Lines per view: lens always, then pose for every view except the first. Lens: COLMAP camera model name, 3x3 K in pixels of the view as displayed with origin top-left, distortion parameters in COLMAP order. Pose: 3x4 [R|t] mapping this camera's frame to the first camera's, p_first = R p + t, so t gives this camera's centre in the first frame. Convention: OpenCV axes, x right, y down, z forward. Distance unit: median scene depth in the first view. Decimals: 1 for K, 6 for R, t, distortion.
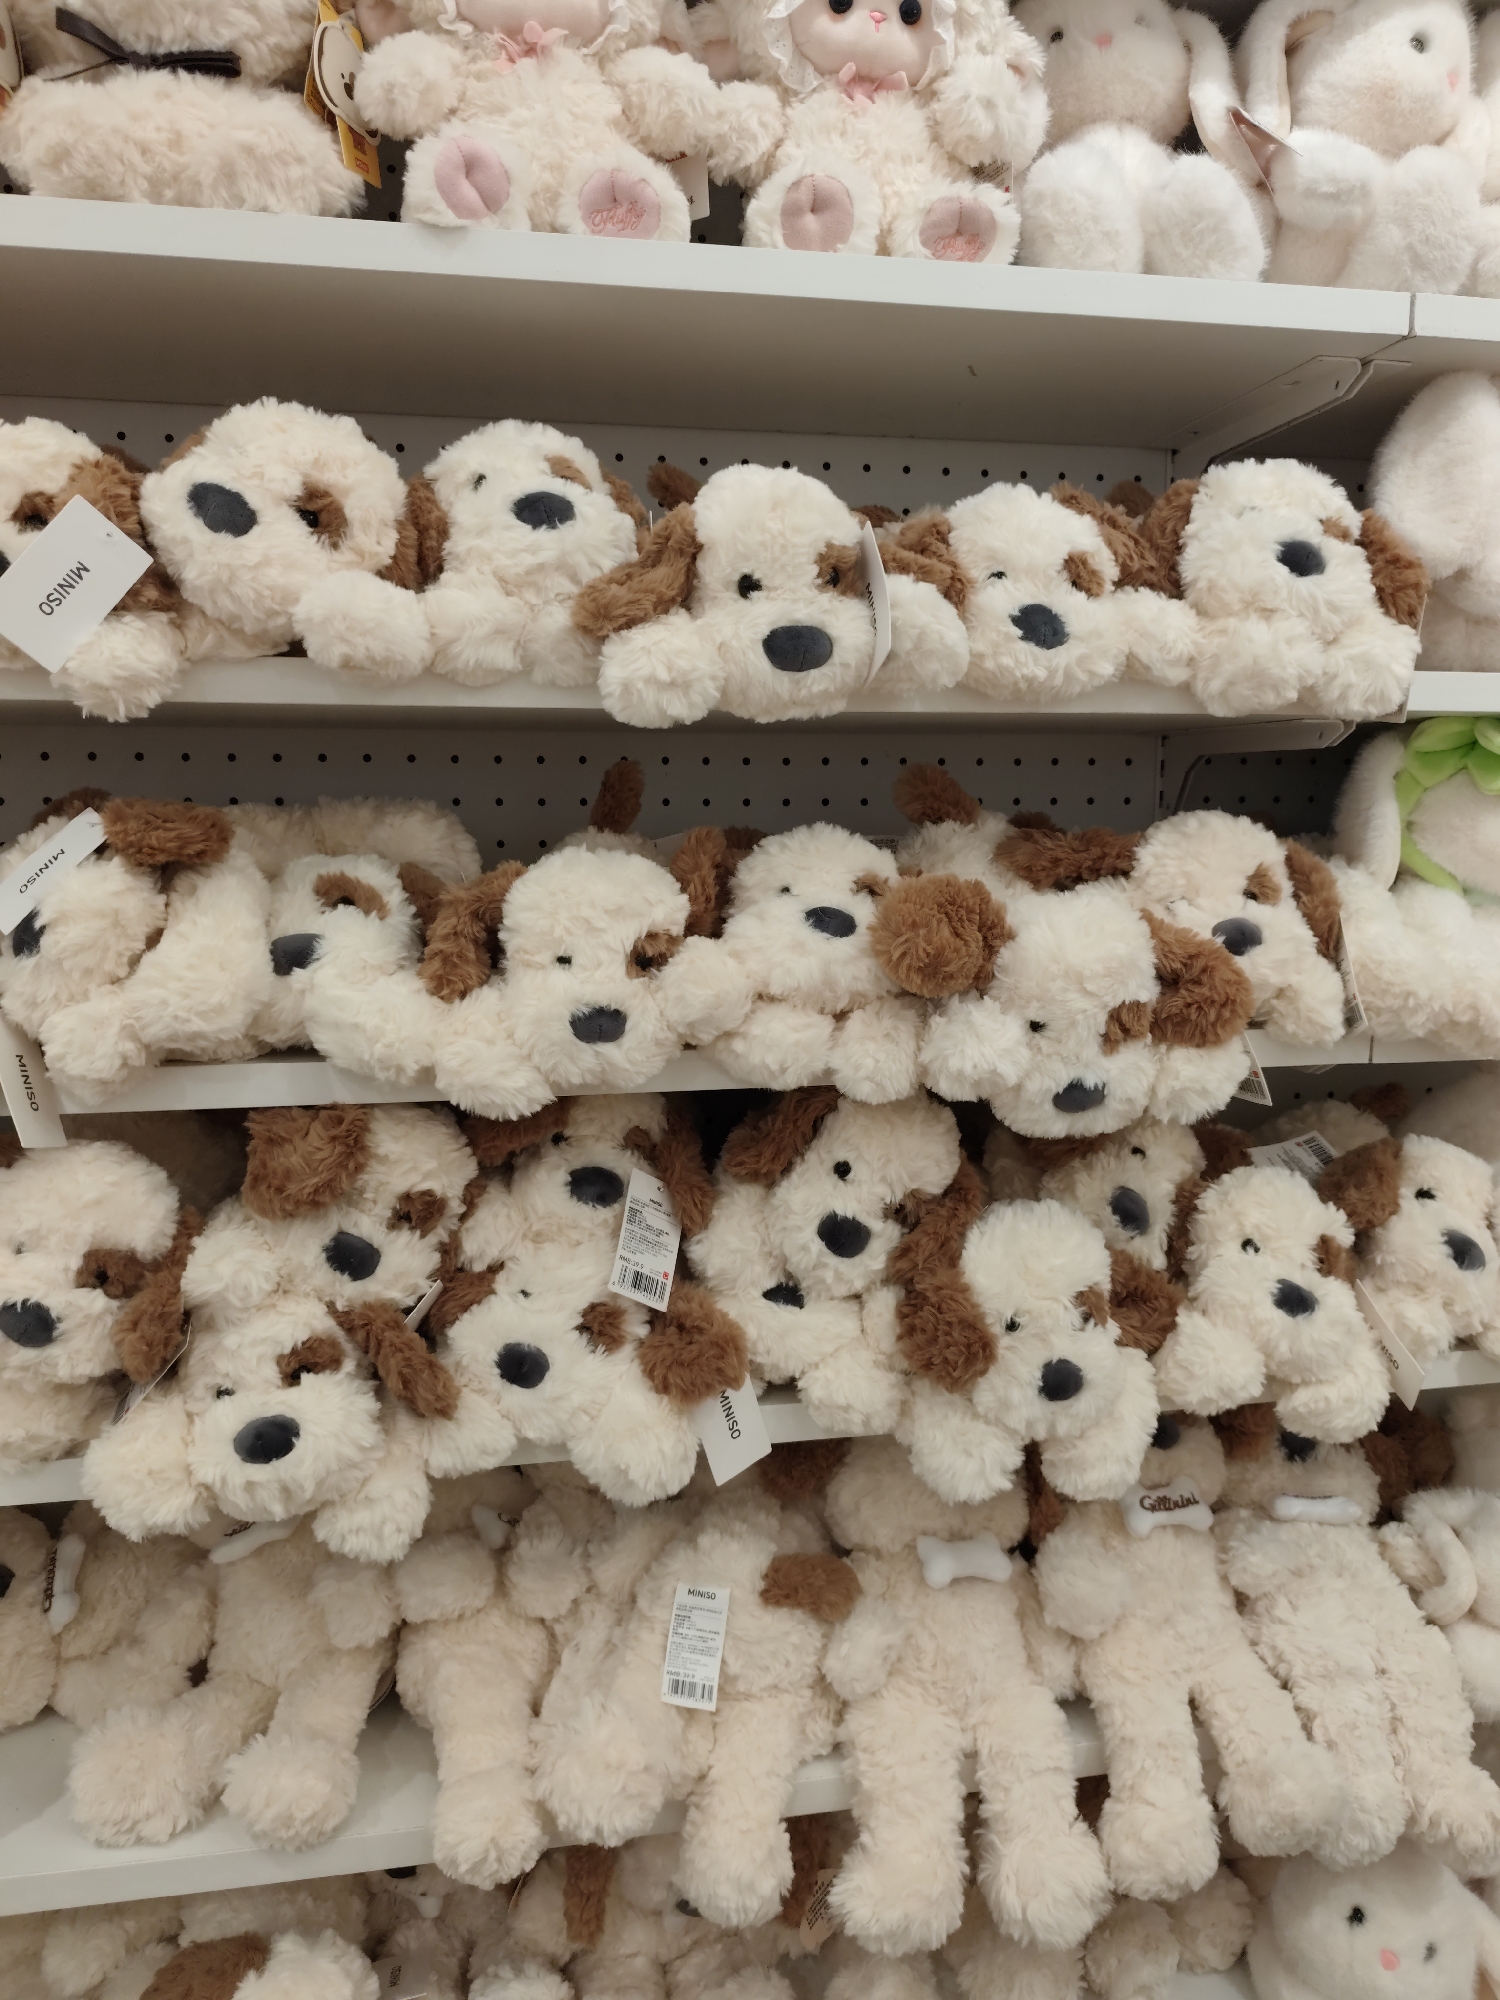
lens RADIAL K [[1485.4, 0, 751.5], [0, 1485.4, 1003.0], [0, 0, 1]] dist [0.012809, -0.012585]
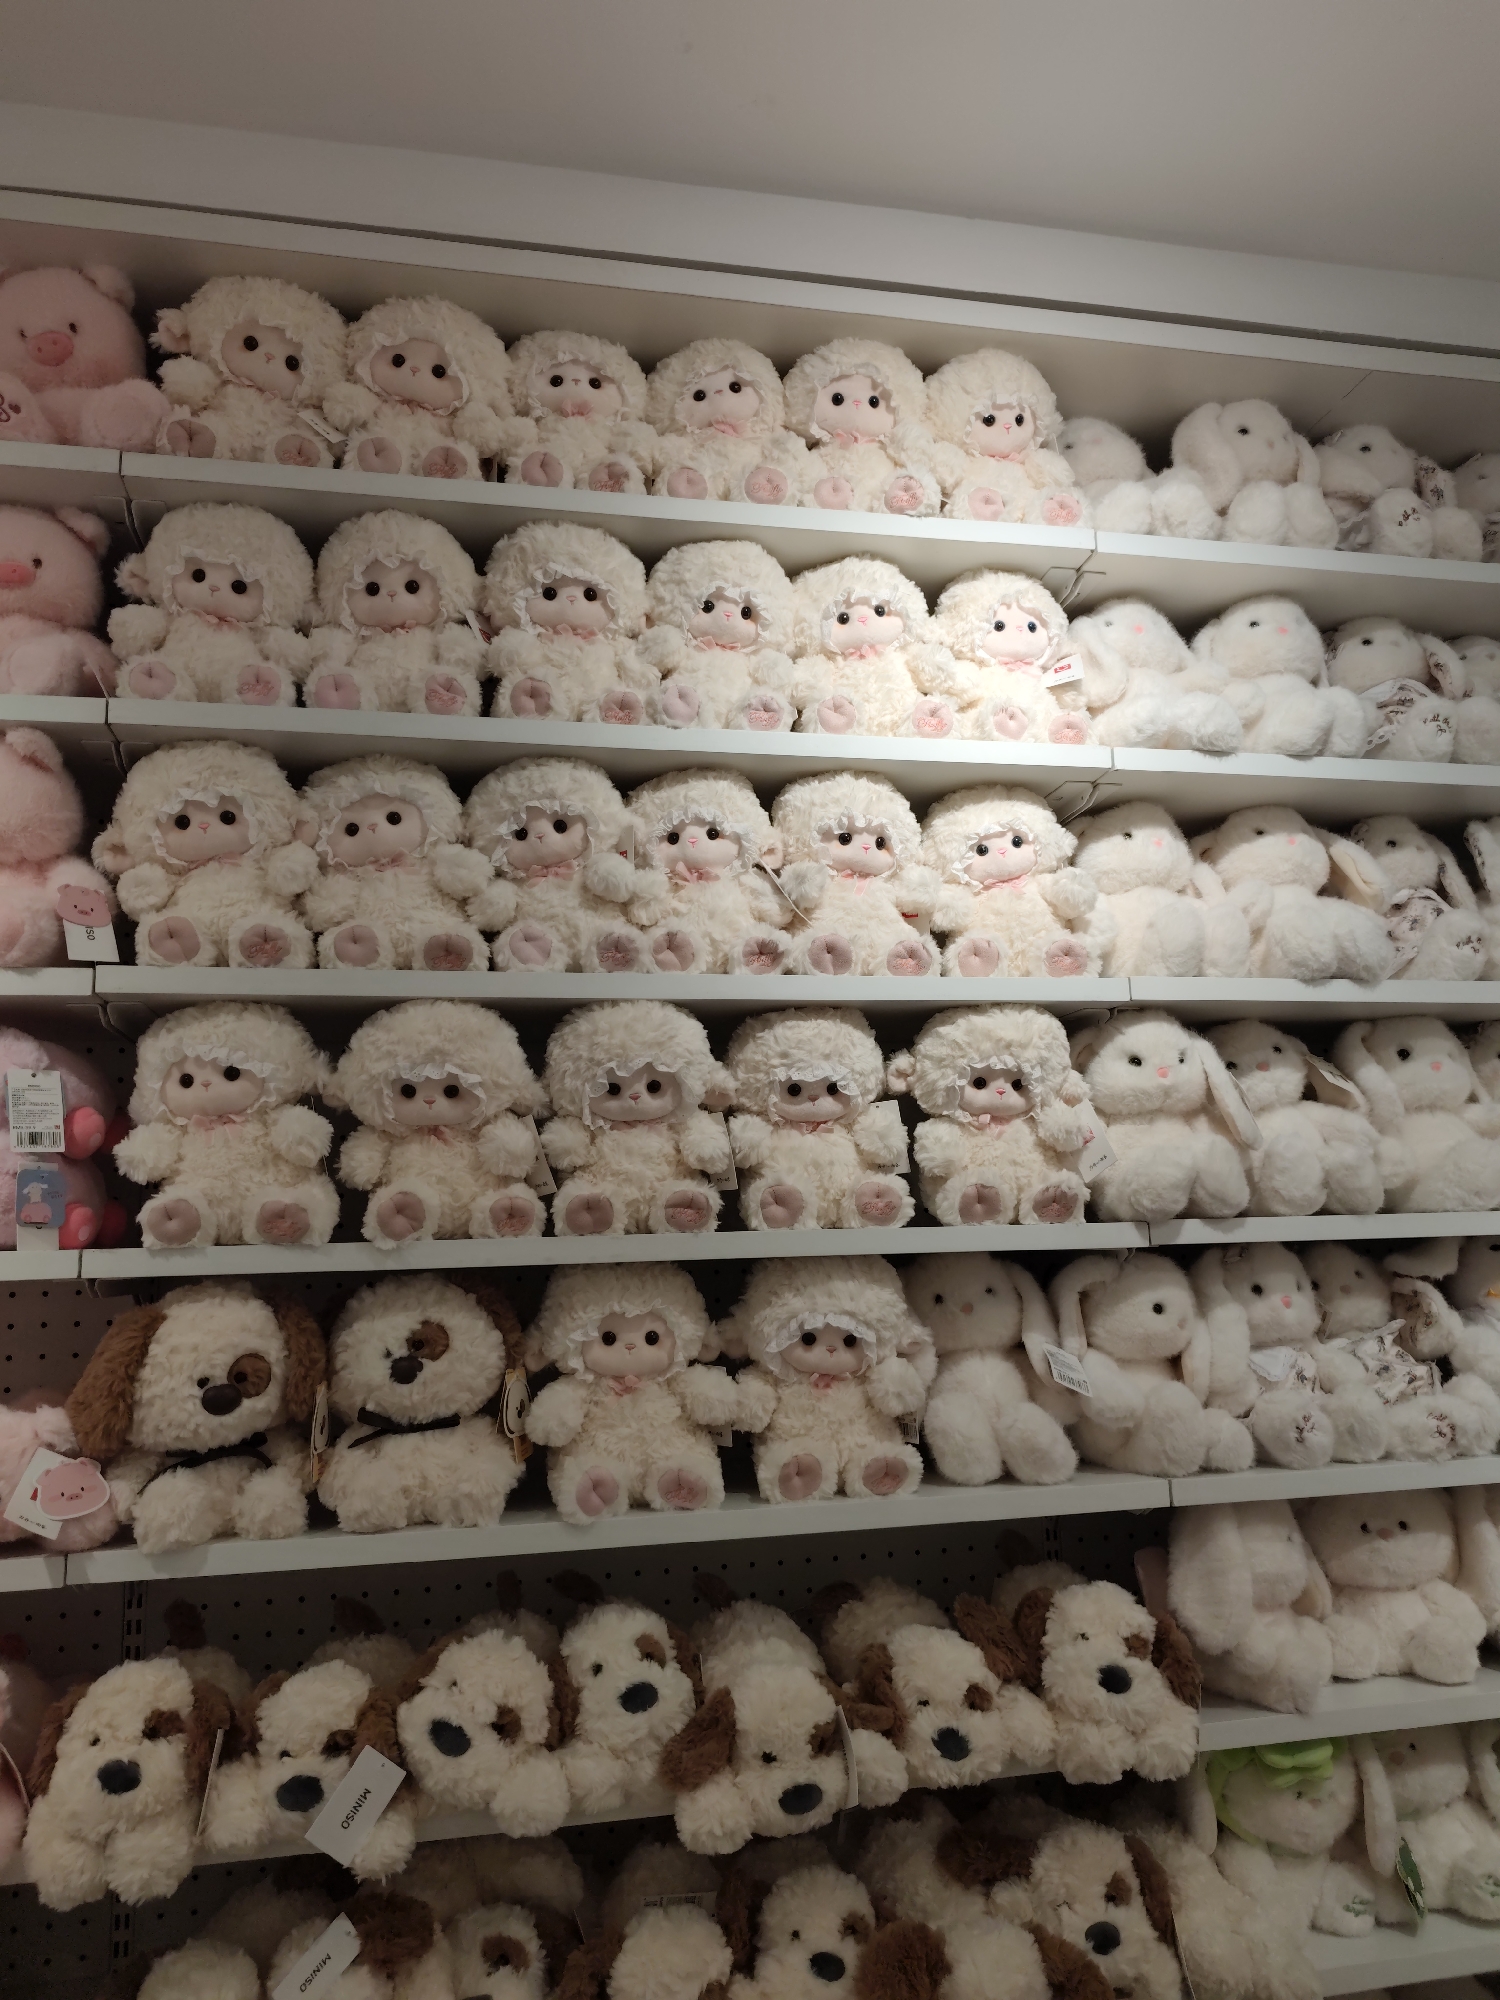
lens RADIAL K [[1485.4, 0, 751.5], [0, 1485.4, 995.5], [0, 0, 1]] dist [0.012809, -0.012585]
pose [[0.999397, -0.022077, 0.026807, -0.042155], [0.029083, 0.953918, -0.298655, -0.542371], [-0.018978, 0.299254, 0.953985, -0.729410]]
